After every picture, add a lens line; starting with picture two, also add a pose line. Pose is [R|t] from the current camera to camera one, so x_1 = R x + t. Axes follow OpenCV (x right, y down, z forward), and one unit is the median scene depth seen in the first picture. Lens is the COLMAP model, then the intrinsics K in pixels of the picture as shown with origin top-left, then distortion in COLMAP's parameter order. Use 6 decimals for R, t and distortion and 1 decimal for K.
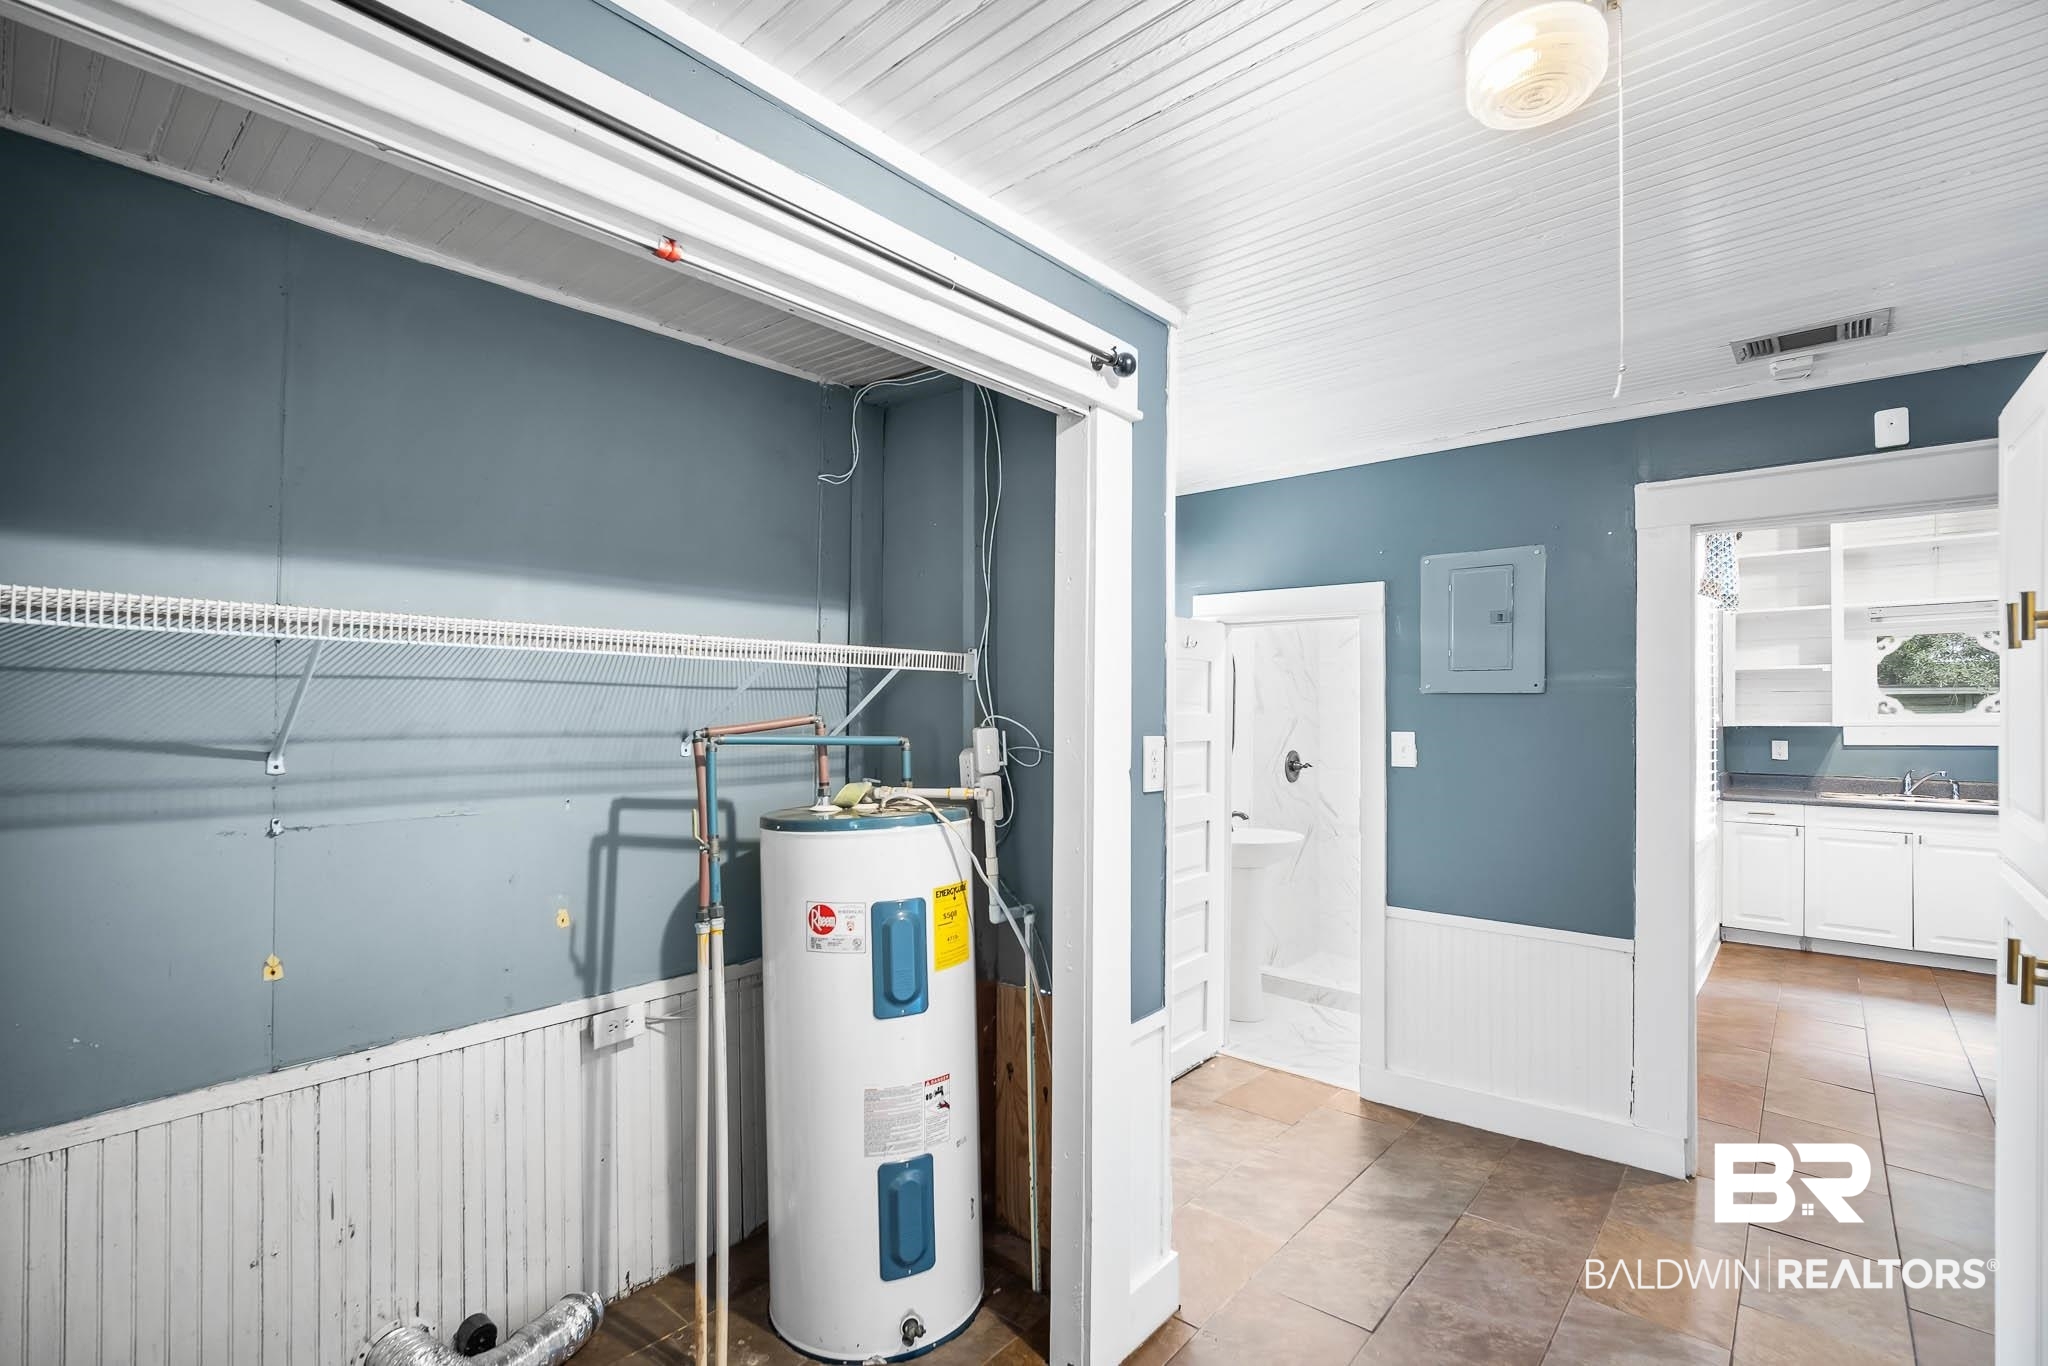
lens RADIAL K [[929.2, 0, 1022.4], [0, 929.2, 698.5], [0, 0, 1]] dist [0.002213, 0.000185]
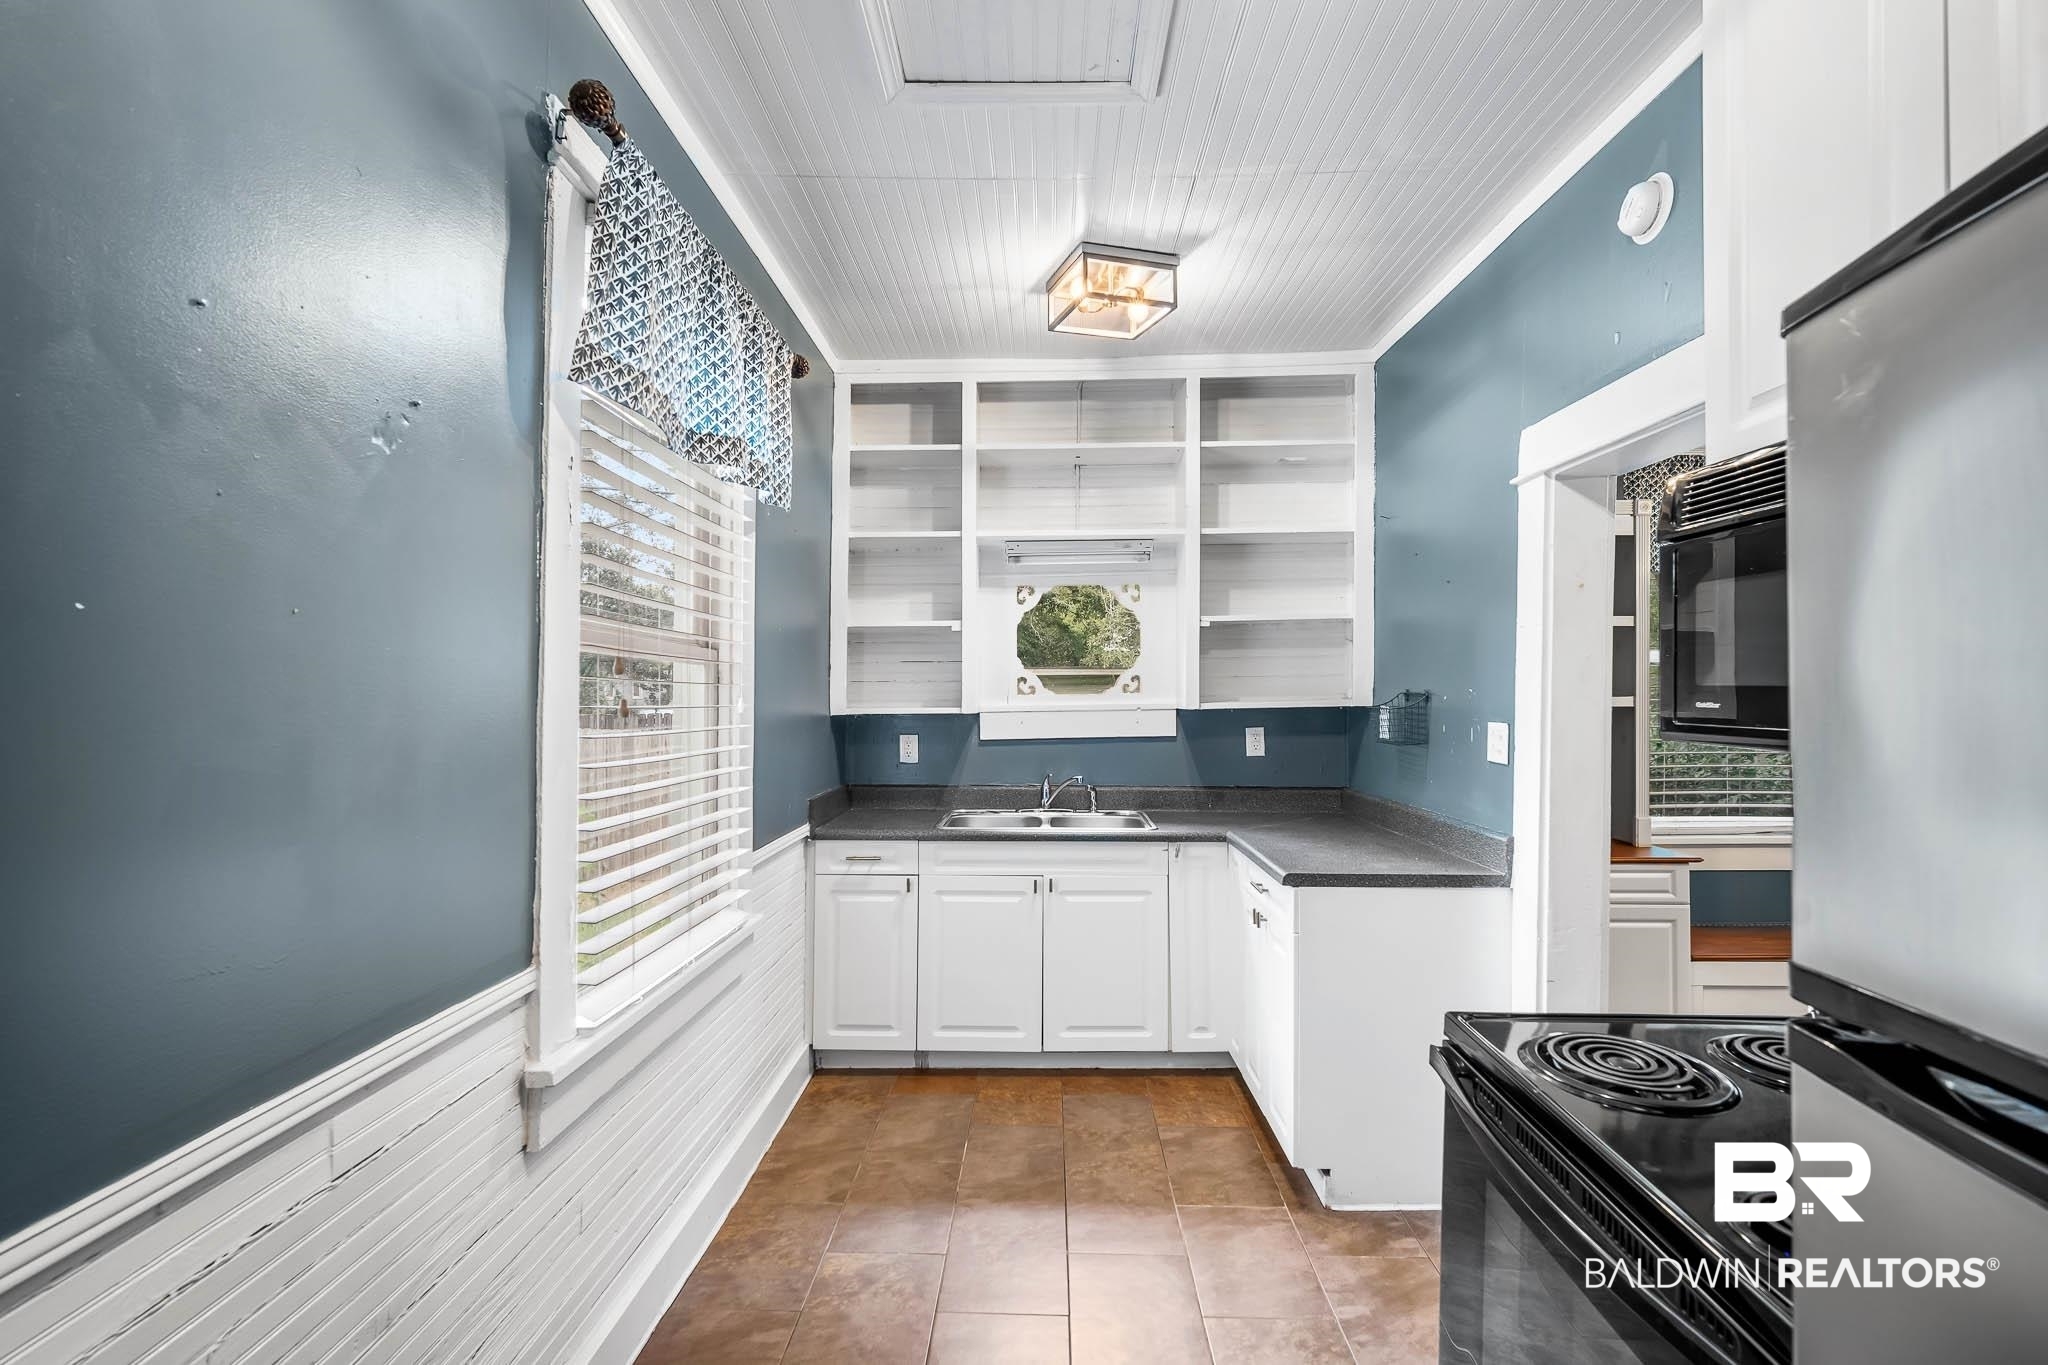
lens RADIAL K [[929.2, 0, 1022.8], [0, 929.2, 684.3], [0, 0, 1]] dist [0.002213, 0.000185]
pose [[0.764111, 0.005490, 0.645061, 0.470414], [-0.008227, 0.999965, 0.001235, 0.007724], [-0.645032, -0.006251, 0.764130, 0.460500]]
